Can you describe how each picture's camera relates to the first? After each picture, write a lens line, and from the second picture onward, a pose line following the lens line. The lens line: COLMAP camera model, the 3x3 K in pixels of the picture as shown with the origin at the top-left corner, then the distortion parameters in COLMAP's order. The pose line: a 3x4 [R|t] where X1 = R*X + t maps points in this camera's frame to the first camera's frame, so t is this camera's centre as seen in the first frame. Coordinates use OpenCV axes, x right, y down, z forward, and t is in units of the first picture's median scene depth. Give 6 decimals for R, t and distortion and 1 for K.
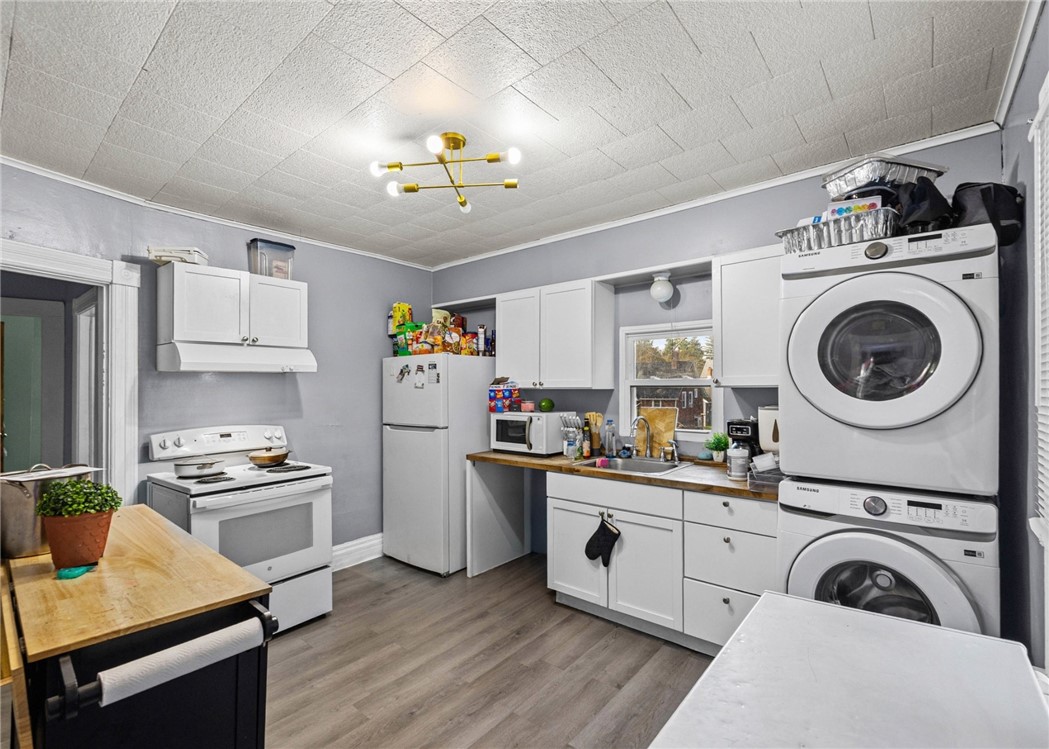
lens RADIAL K [[471.0, 0, 529.6], [0, 471.0, 377.1], [0, 0, 1]] dist [-0.004276, -0.000153]
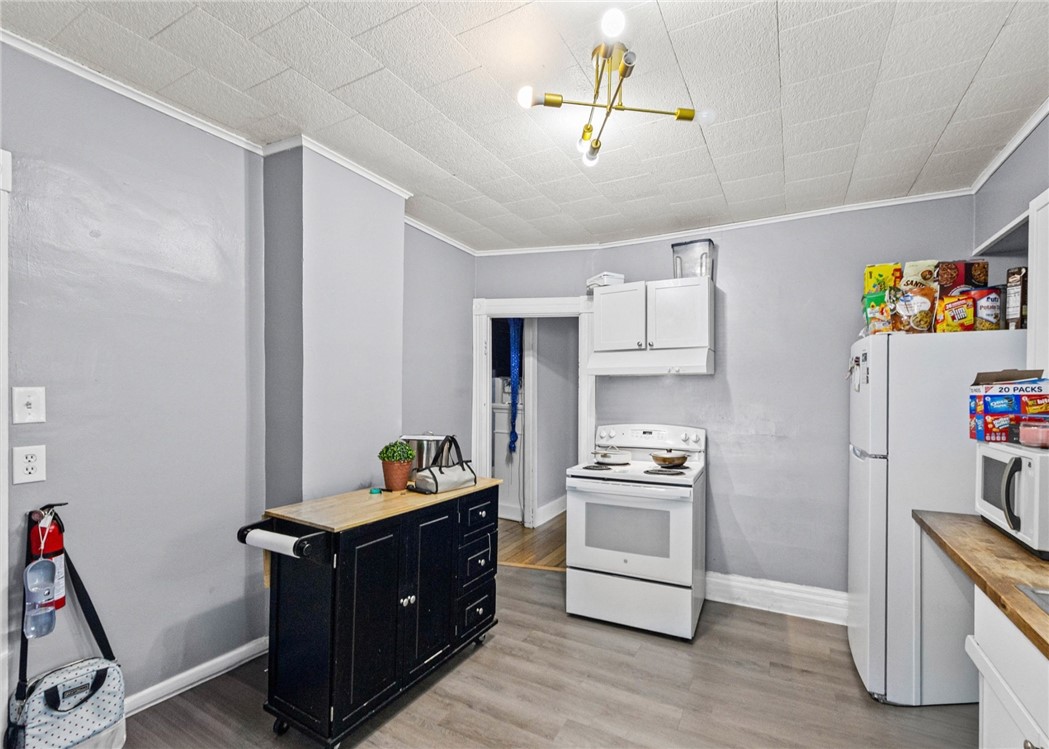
lens RADIAL K [[471.0, 0, 538.0], [0, 471.0, 386.1], [0, 0, 1]] dist [-0.004276, -0.000153]
pose [[0.199682, -0.003179, -0.979856, 0.392648], [0.017150, 0.999853, 0.000251, 0.010309], [0.979711, -0.016855, 0.199708, 0.535911]]
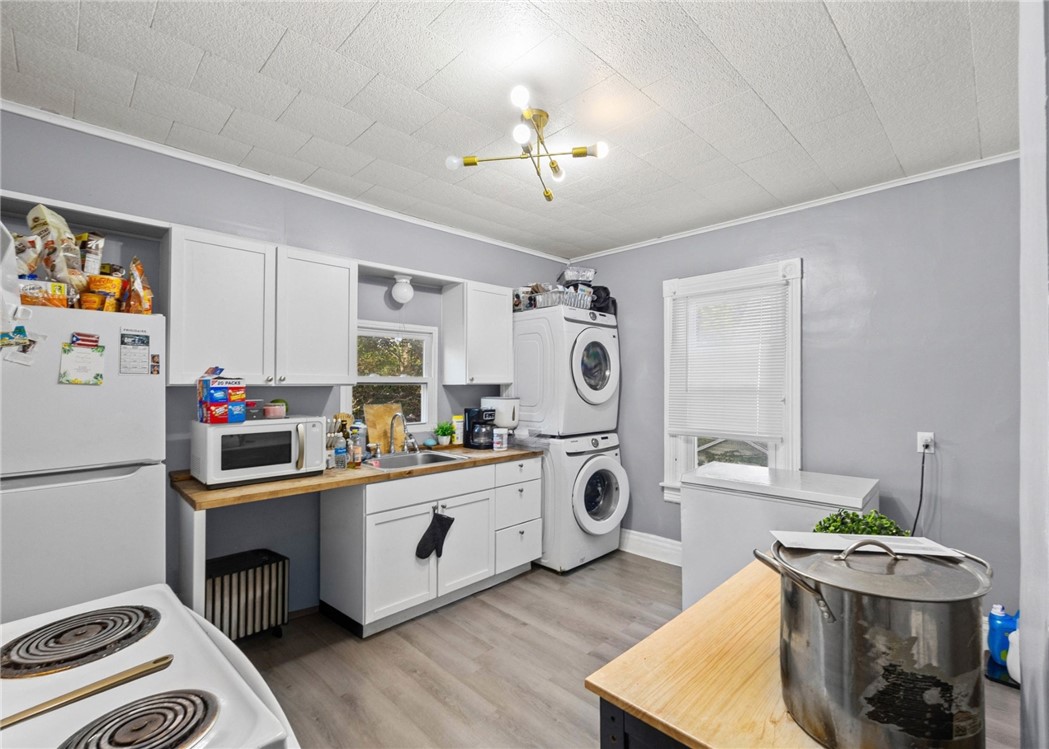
lens RADIAL K [[471.0, 0, 528.2], [0, 471.0, 380.7], [0, 0, 1]] dist [-0.004276, -0.000153]
pose [[0.096156, 0.013403, 0.995276, -0.791827], [-0.017308, 0.999781, -0.011792, 0.022453], [-0.995216, -0.016092, 0.096367, 0.661158]]
